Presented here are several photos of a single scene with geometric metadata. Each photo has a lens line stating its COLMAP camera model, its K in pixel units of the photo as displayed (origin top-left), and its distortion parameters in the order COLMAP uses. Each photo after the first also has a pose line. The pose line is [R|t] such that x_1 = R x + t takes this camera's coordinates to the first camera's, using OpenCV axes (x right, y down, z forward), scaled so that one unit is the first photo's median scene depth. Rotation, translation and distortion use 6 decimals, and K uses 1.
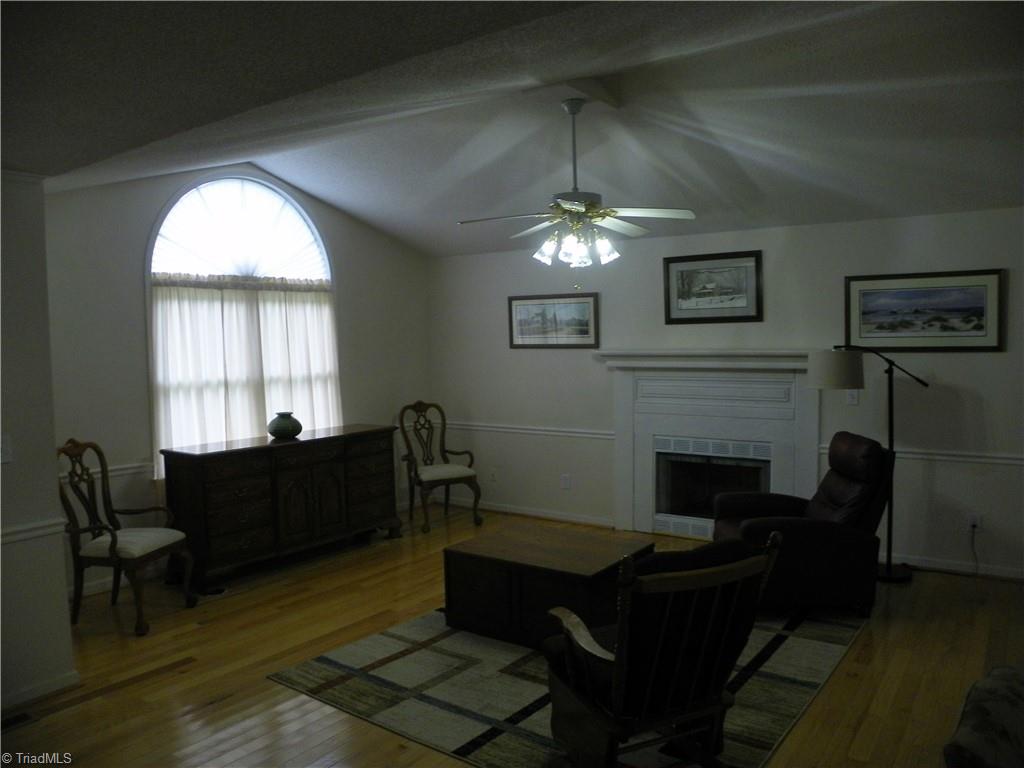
lens RADIAL K [[774.6, 0, 514.5], [0, 774.6, 386.7], [0, 0, 1]] dist [-0.097661, 0.006556]
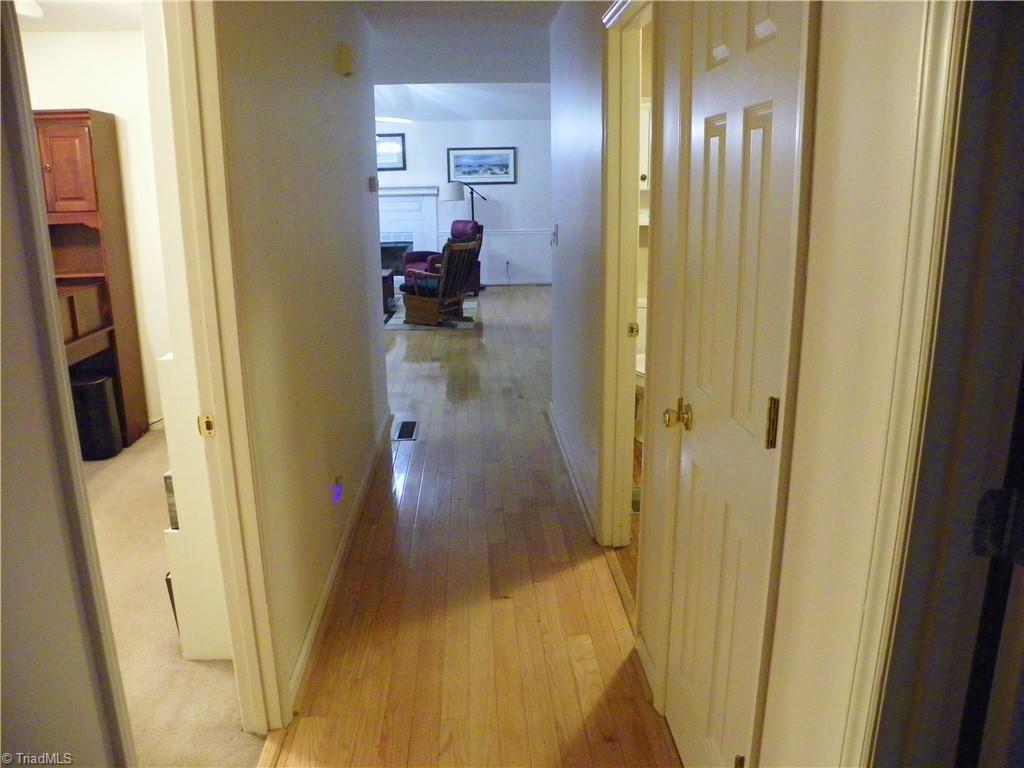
lens RADIAL K [[774.6, 0, 510.0], [0, 774.6, 386.0], [0, 0, 1]] dist [-0.097661, 0.006556]
pose [[0.781624, -0.146682, 0.606258, -0.840811], [0.039493, 0.981644, 0.186589, 0.114648], [-0.622499, -0.121899, 0.773069, -0.850148]]
